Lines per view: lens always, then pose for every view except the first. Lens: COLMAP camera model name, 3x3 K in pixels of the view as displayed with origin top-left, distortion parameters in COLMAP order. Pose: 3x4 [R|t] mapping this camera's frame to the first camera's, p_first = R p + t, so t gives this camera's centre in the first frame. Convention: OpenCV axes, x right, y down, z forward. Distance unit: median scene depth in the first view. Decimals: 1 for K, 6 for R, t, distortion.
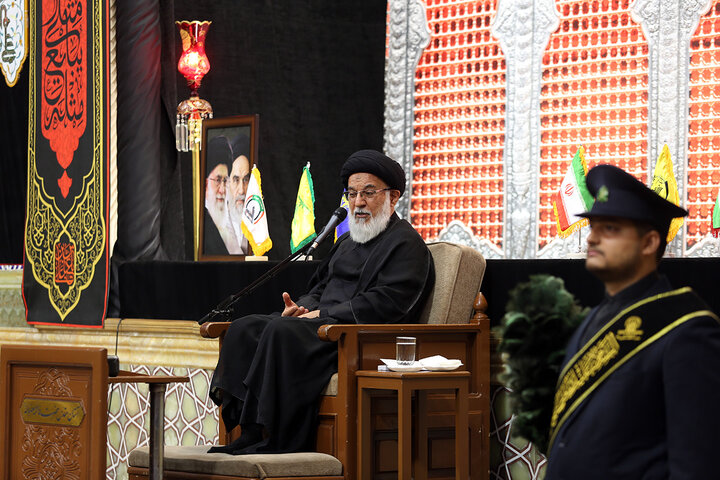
lens RADIAL K [[1968.1, 0, 358.5], [0, 1968.1, 235.7], [0, 0, 1]] dist [0.115622, 0.000000]
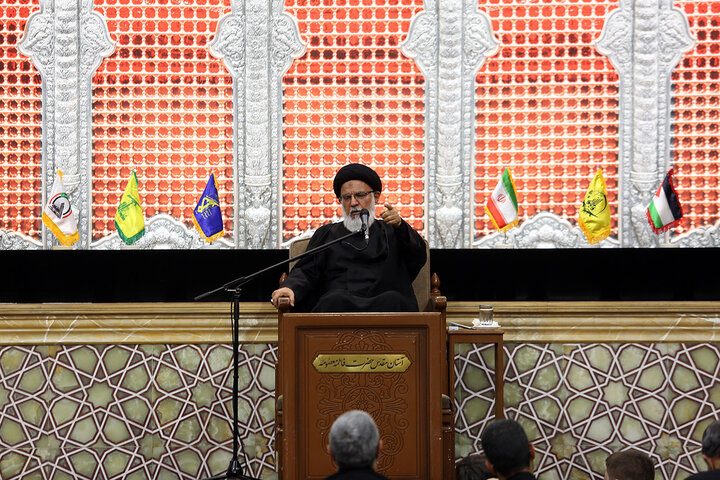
lens RADIAL K [[1275.3, 0, 358.0], [0, 1275.3, 223.7], [0, 0, 1]] dist [0.200535, 0.000000]
pose [[0.695644, 0.020894, 0.718082, -0.367835], [-0.012399, 0.999777, -0.017079, 0.008104], [-0.718279, 0.002978, 0.695749, 0.377912]]
